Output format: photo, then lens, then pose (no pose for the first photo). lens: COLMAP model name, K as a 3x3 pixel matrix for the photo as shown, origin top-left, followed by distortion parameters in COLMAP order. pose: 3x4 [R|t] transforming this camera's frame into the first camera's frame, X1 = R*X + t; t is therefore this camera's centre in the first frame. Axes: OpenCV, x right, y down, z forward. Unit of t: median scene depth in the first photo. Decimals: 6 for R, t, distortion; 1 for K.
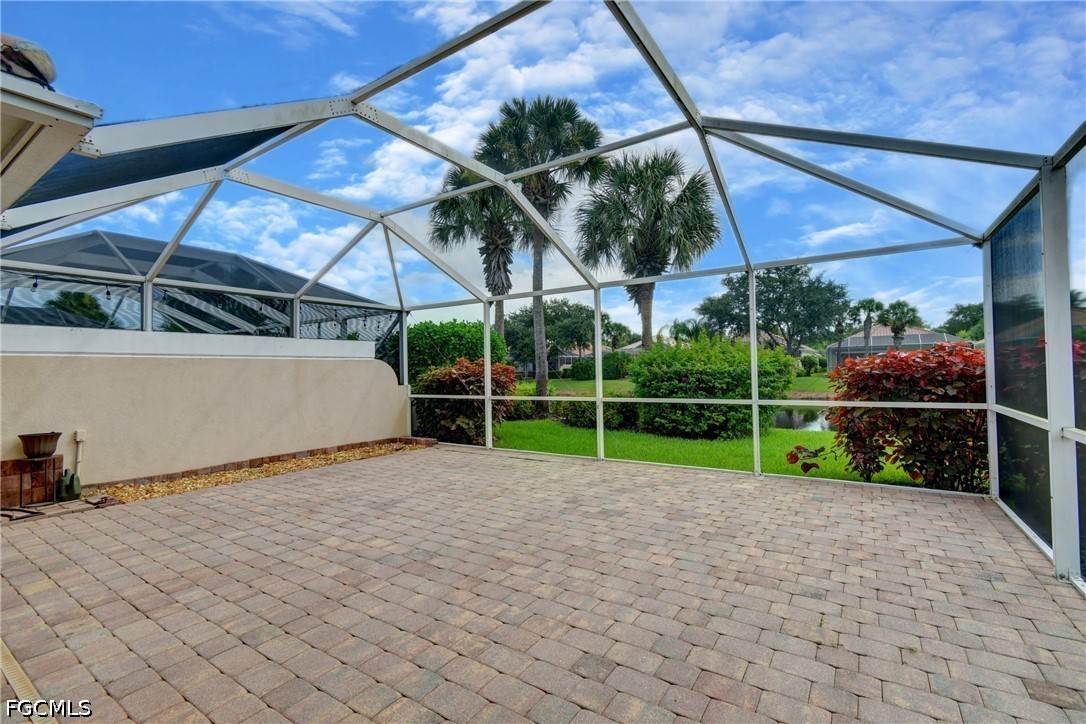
lens RADIAL K [[477.8, 0, 547.2], [0, 477.8, 363.2], [0, 0, 1]] dist [0.010929, -0.007971]
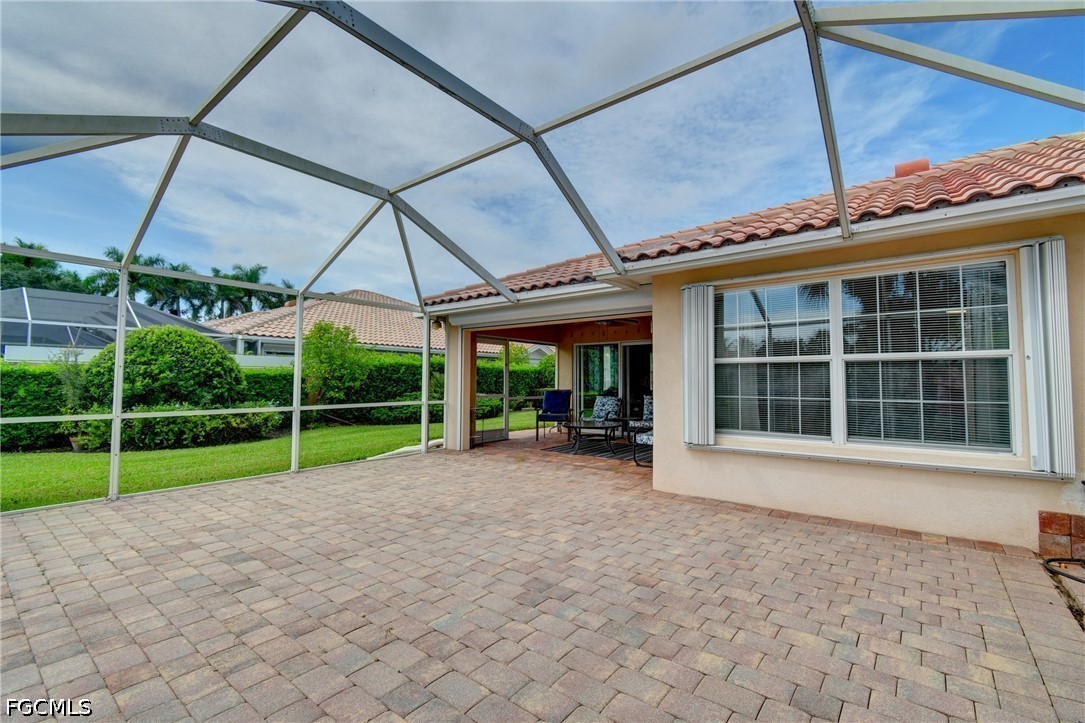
lens RADIAL K [[477.3, 0, 546.7], [0, 477.3, 362.7], [0, 0, 1]] dist [0.010929, -0.007971]
pose [[-0.996816, 0.019025, 0.077435, -0.409808], [0.014706, 0.998324, -0.055971, 0.041916], [-0.078370, -0.054654, -0.995425, 1.658720]]
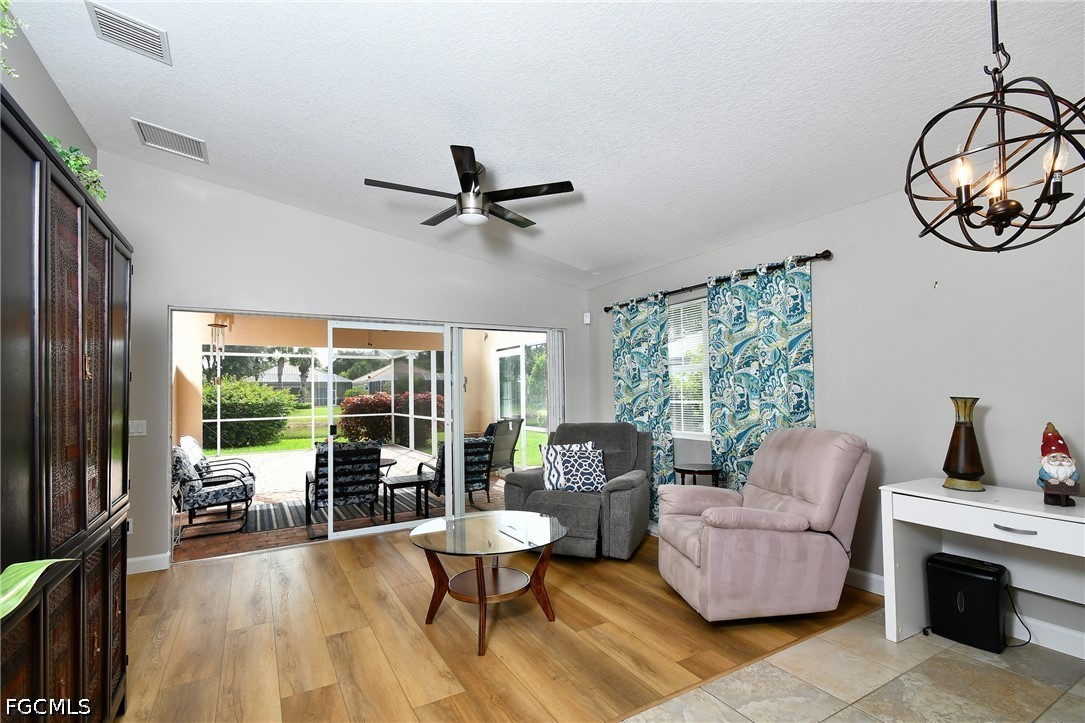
lens RADIAL K [[485.0, 0, 548.1], [0, 485.0, 380.9], [0, 0, 1]] dist [-0.001120, -0.000788]
pose [[0.431615, 0.032925, 0.901457, -1.416799], [-0.005124, 0.999407, -0.034049, -0.019183], [-0.902043, 0.010077, 0.431528, -1.208606]]
